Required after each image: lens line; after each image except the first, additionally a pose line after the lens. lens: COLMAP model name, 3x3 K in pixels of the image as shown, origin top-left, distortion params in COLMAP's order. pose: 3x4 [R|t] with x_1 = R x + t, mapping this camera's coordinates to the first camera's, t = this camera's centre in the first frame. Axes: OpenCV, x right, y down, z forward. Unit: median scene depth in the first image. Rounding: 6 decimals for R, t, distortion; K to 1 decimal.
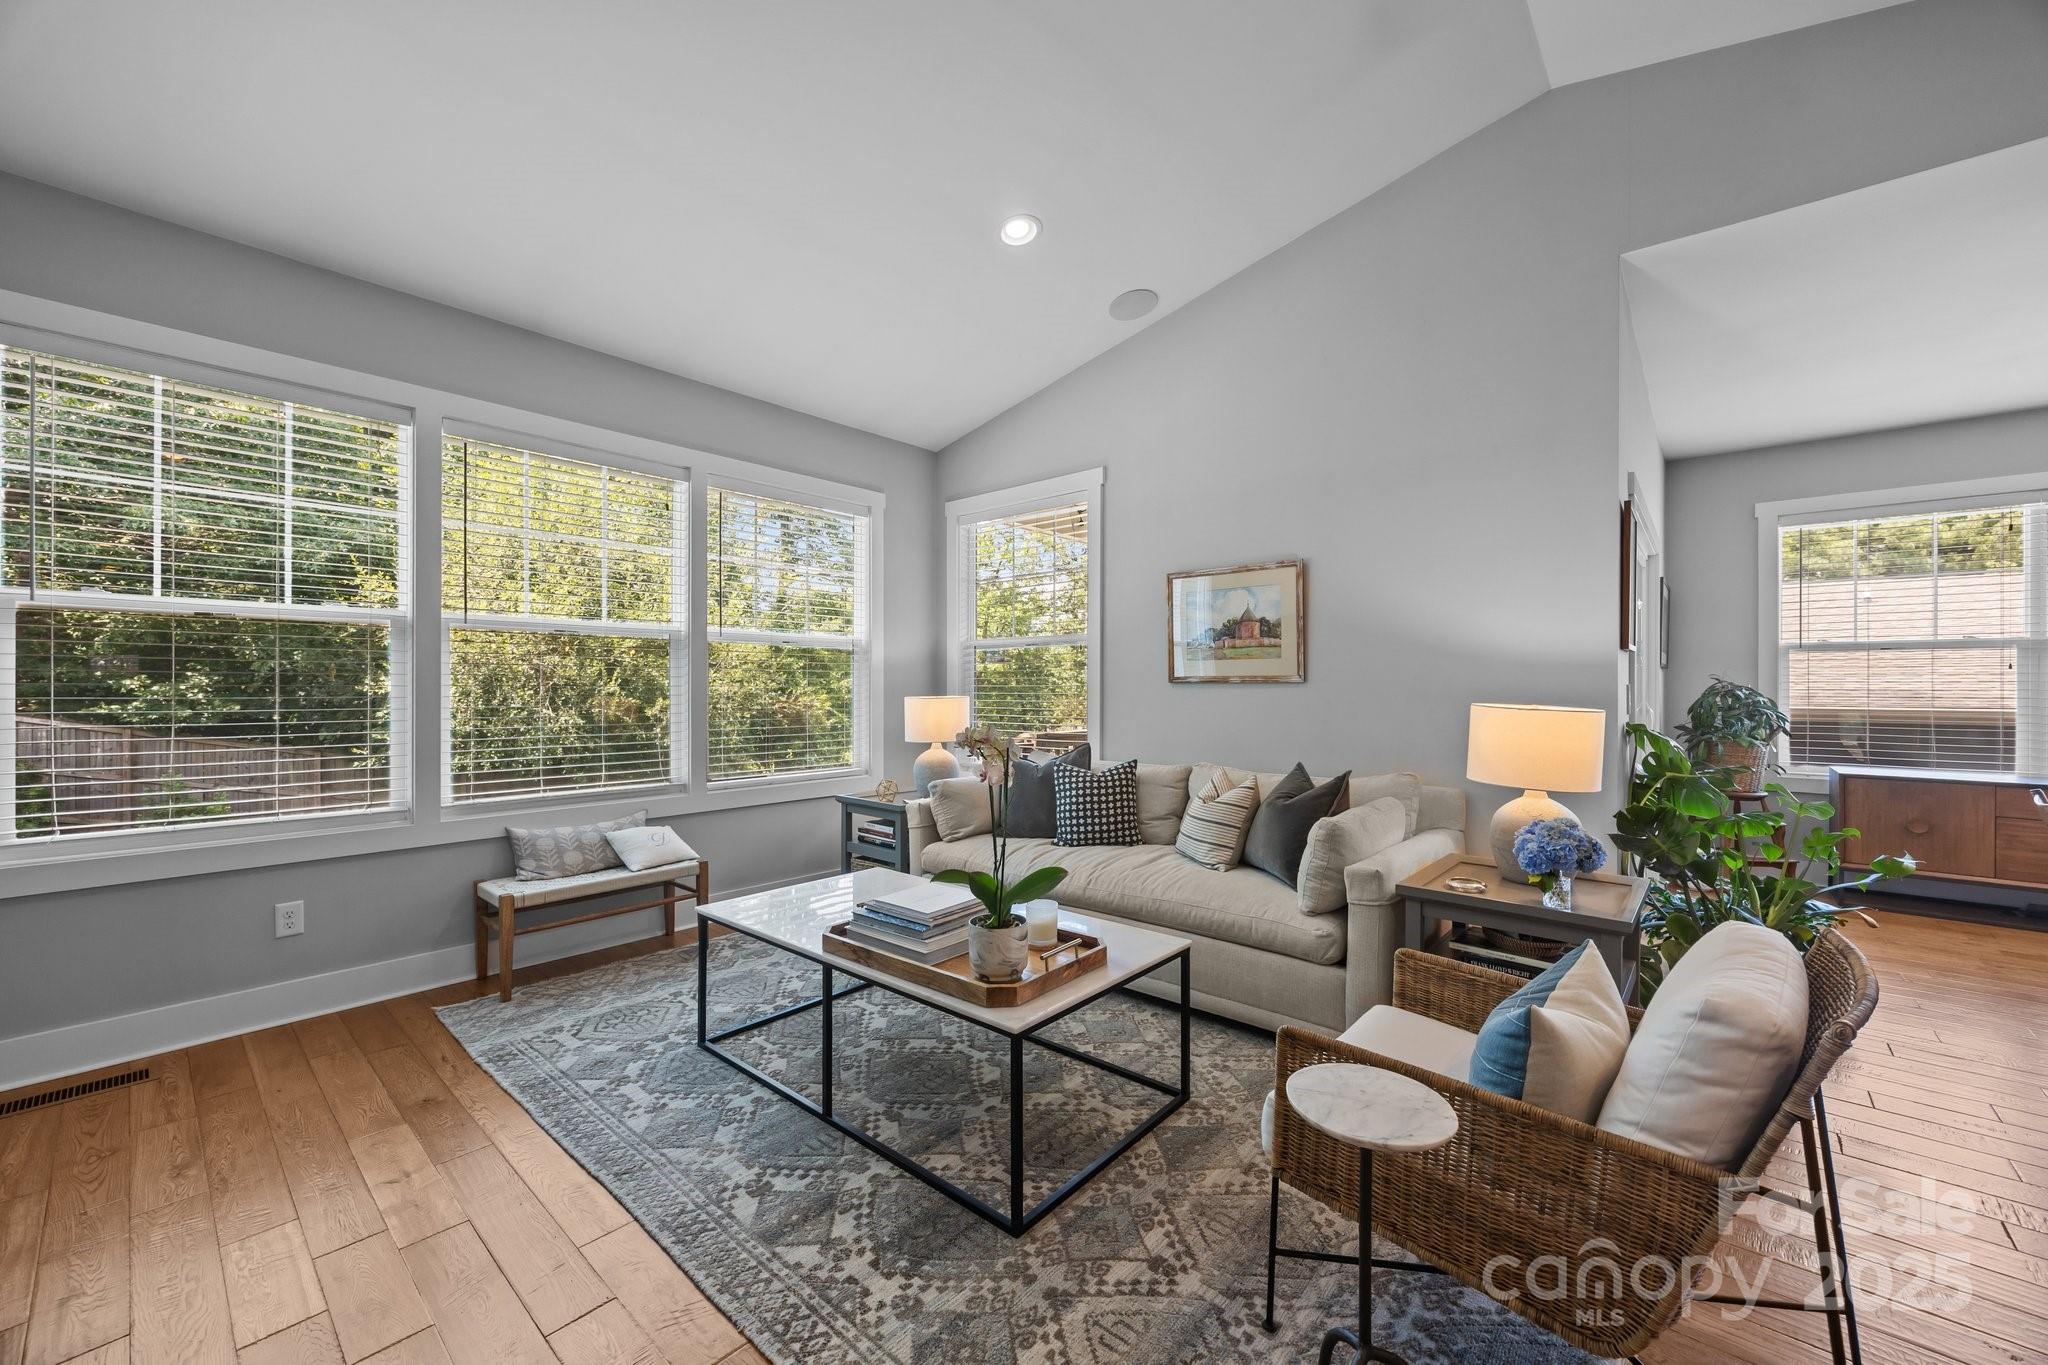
lens RADIAL K [[792.3, 0, 1042.1], [0, 792.3, 683.9], [0, 0, 1]] dist [-0.002911, -0.000299]
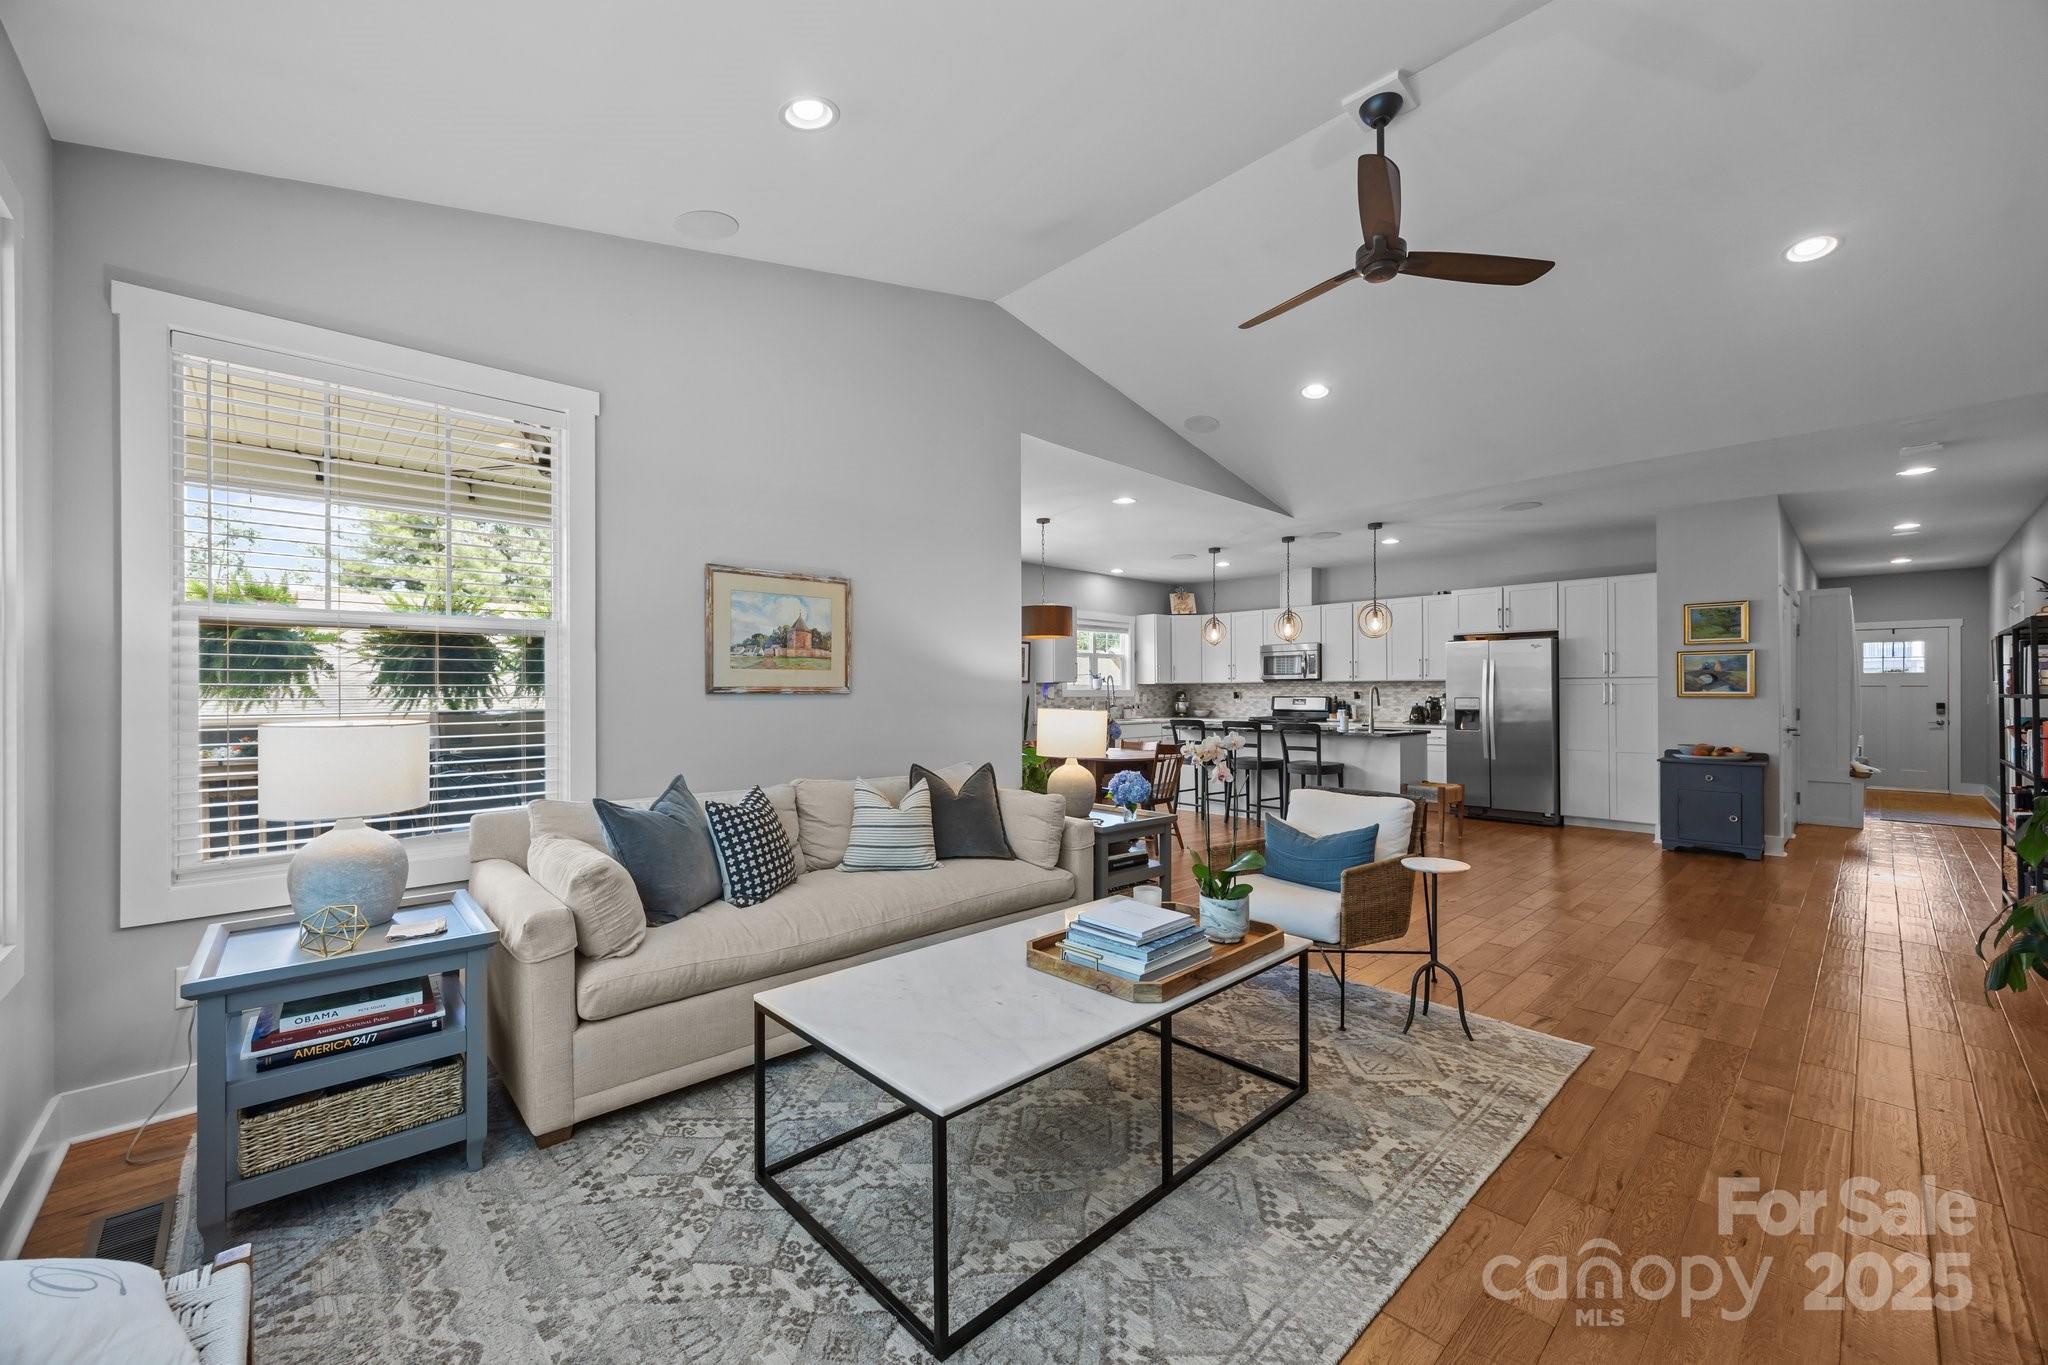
lens RADIAL K [[792.3, 0, 1028.2], [0, 792.3, 686.2], [0, 0, 1]] dist [-0.002911, -0.000299]
pose [[0.106756, 0.006789, 0.994262, -0.708474], [-0.001918, 0.999976, -0.006622, -0.004950], [-0.994283, -0.001200, 0.106766, 0.640428]]
